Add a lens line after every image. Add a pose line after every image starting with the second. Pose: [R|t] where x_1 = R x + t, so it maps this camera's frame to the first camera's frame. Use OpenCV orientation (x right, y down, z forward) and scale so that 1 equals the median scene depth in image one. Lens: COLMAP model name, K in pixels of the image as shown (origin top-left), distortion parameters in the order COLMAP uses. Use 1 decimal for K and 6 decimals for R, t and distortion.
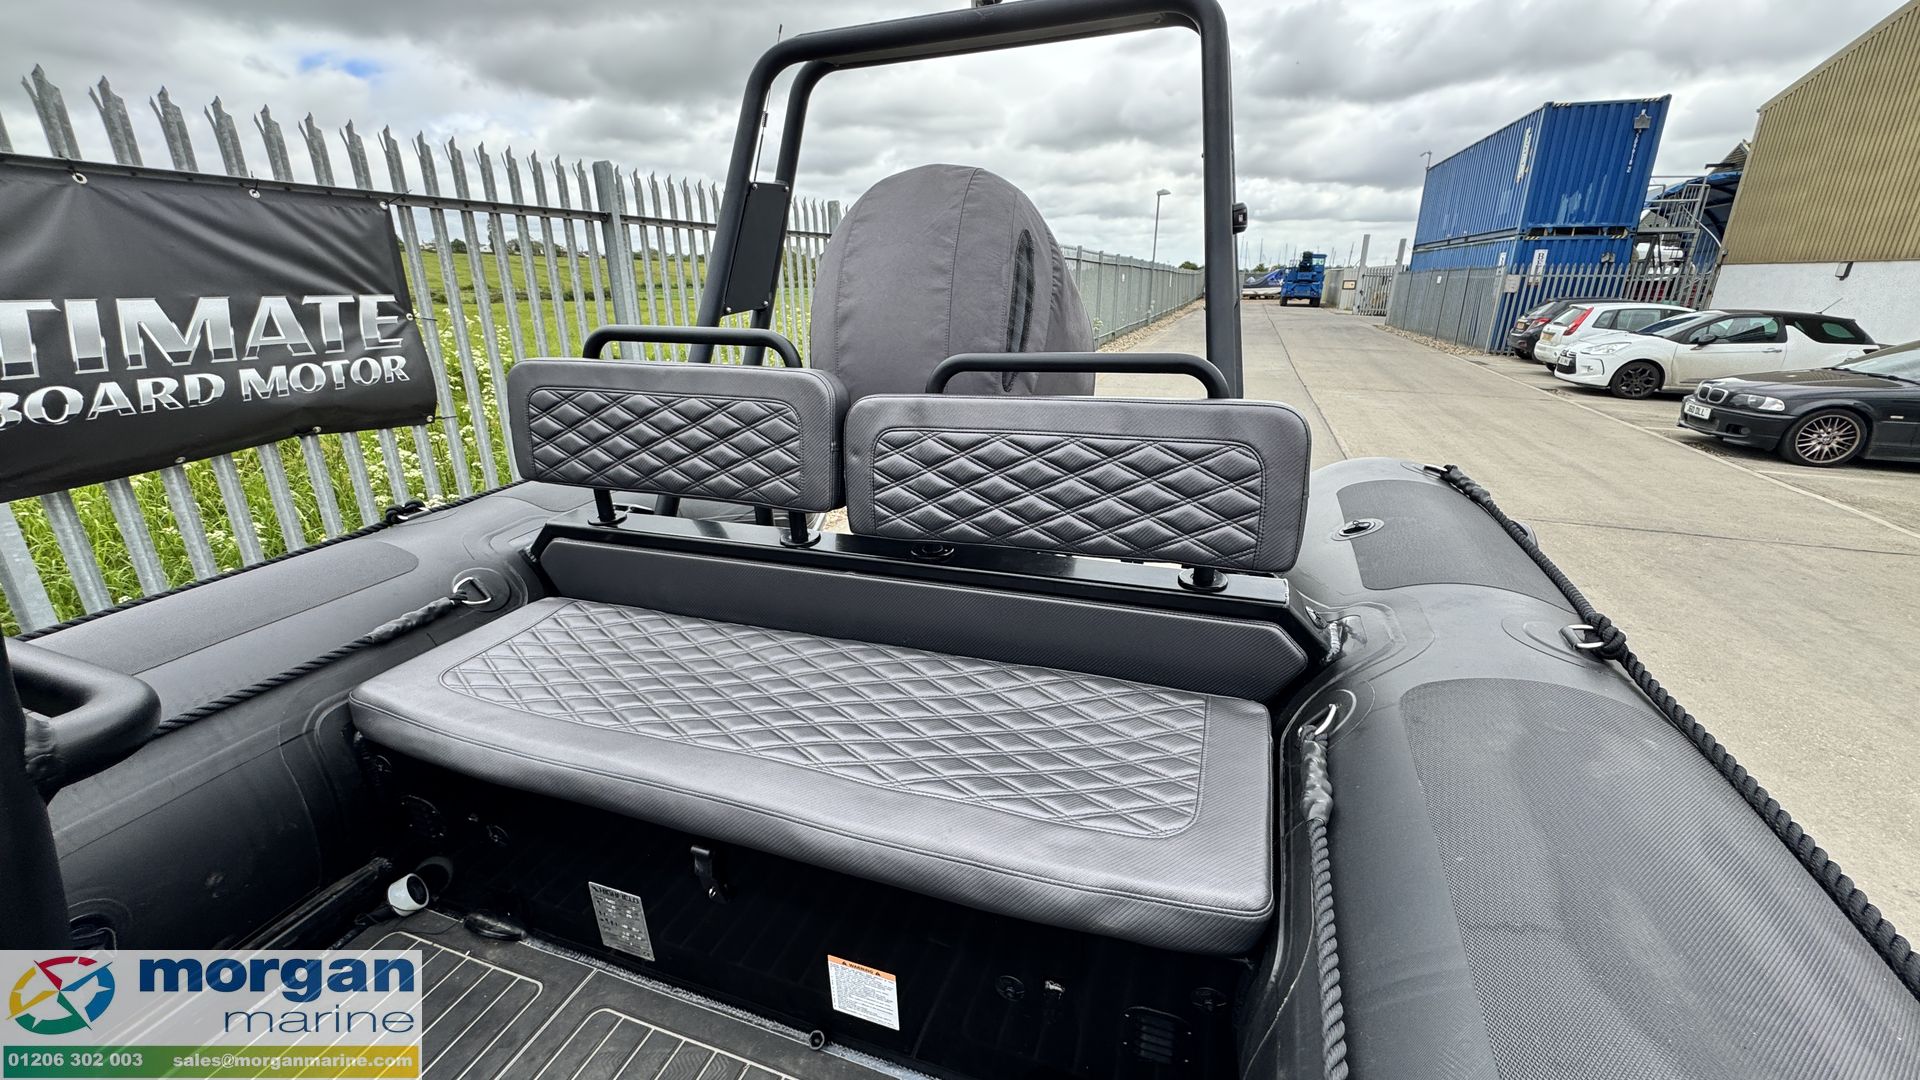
lens RADIAL K [[761.0, 0, 959.3], [0, 761.0, 544.6], [0, 0, 1]] dist [-0.002028, -0.000389]
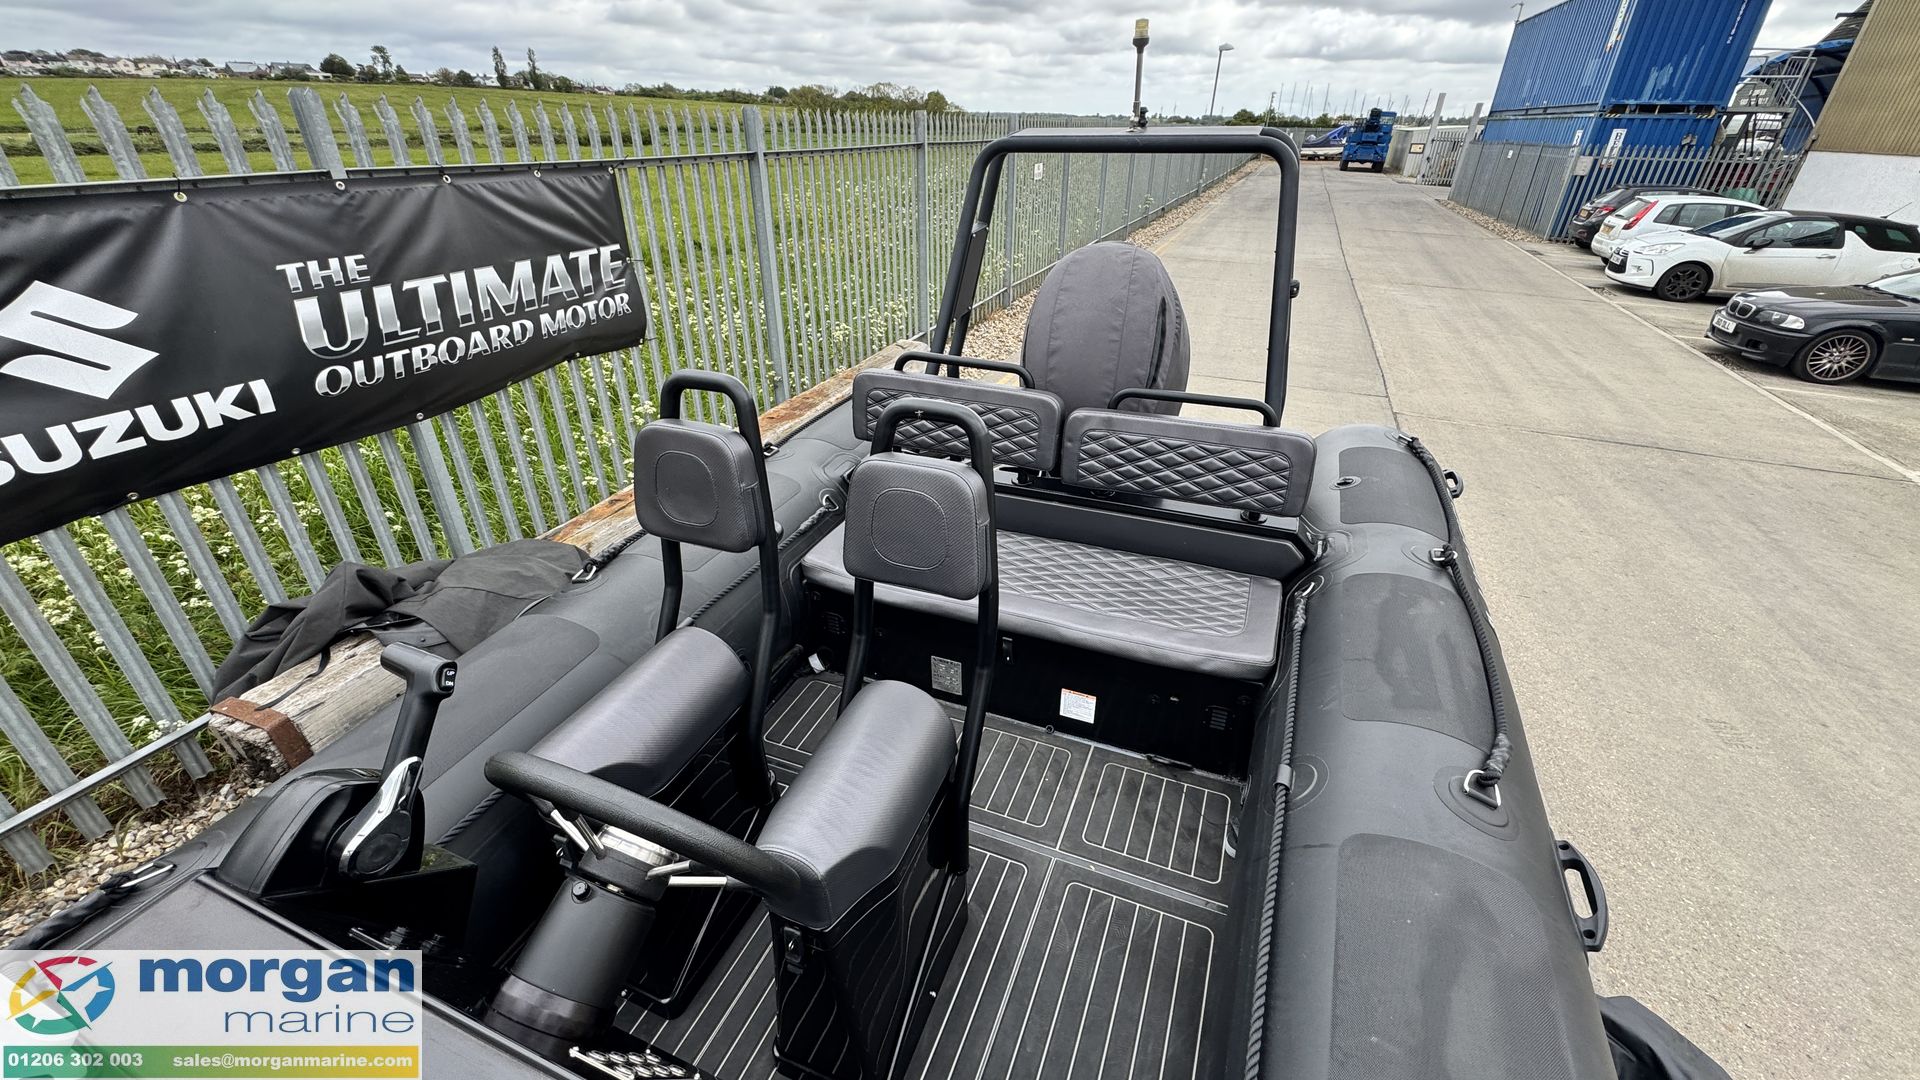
lens RADIAL K [[755.4, 0, 960.5], [0, 755.4, 541.4], [0, 0, 1]] dist [-0.000242, 0.000068]
pose [[0.999061, 0.032179, -0.029007, -0.127040], [-0.026904, 0.985627, 0.166779, -0.066622], [0.033957, -0.165842, 0.985568, -0.320183]]
